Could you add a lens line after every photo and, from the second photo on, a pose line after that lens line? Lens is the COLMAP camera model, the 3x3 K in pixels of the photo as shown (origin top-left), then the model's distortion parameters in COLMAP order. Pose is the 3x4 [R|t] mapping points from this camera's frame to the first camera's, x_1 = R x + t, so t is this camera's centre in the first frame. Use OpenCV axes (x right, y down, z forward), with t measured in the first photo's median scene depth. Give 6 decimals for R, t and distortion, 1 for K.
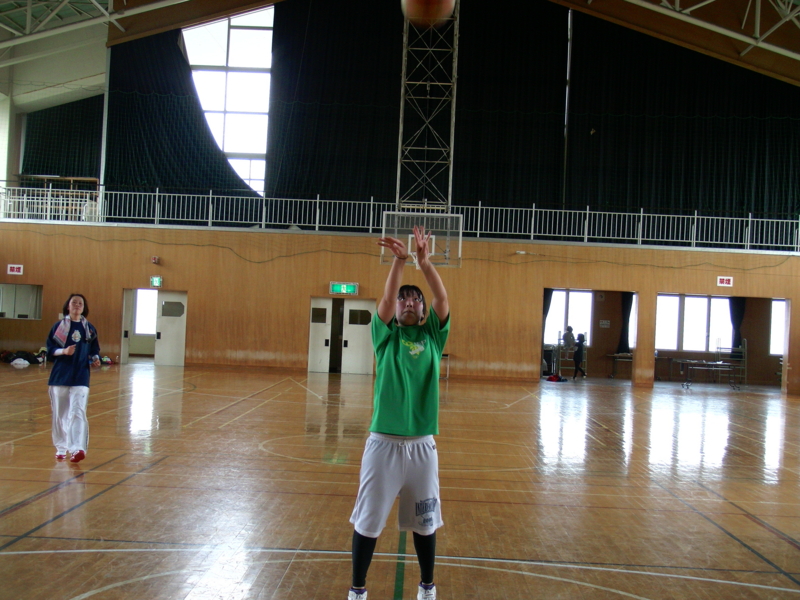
lens RADIAL K [[620.8, 0, 400.0], [0, 620.8, 300.0], [0, 0, 1]] dist [-0.074748, 0.003945]
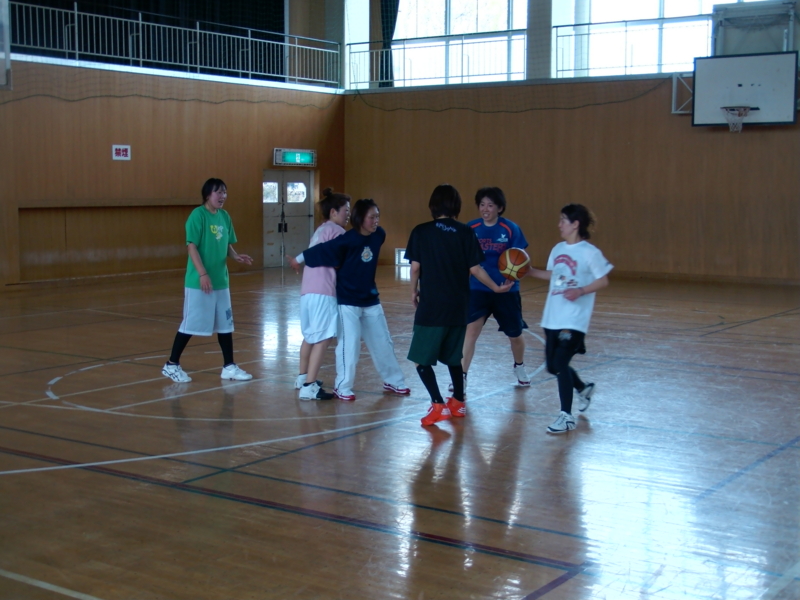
lens RADIAL K [[1185.4, 0, 400.0], [0, 1185.4, 300.0], [0, 0, 1]] dist [0.012586, -0.019807]
pose [[0.551208, -0.126711, 0.824690, -1.483337], [0.008128, 0.989170, 0.146550, -0.076408], [-0.834328, -0.074076, 0.546269, 0.106767]]
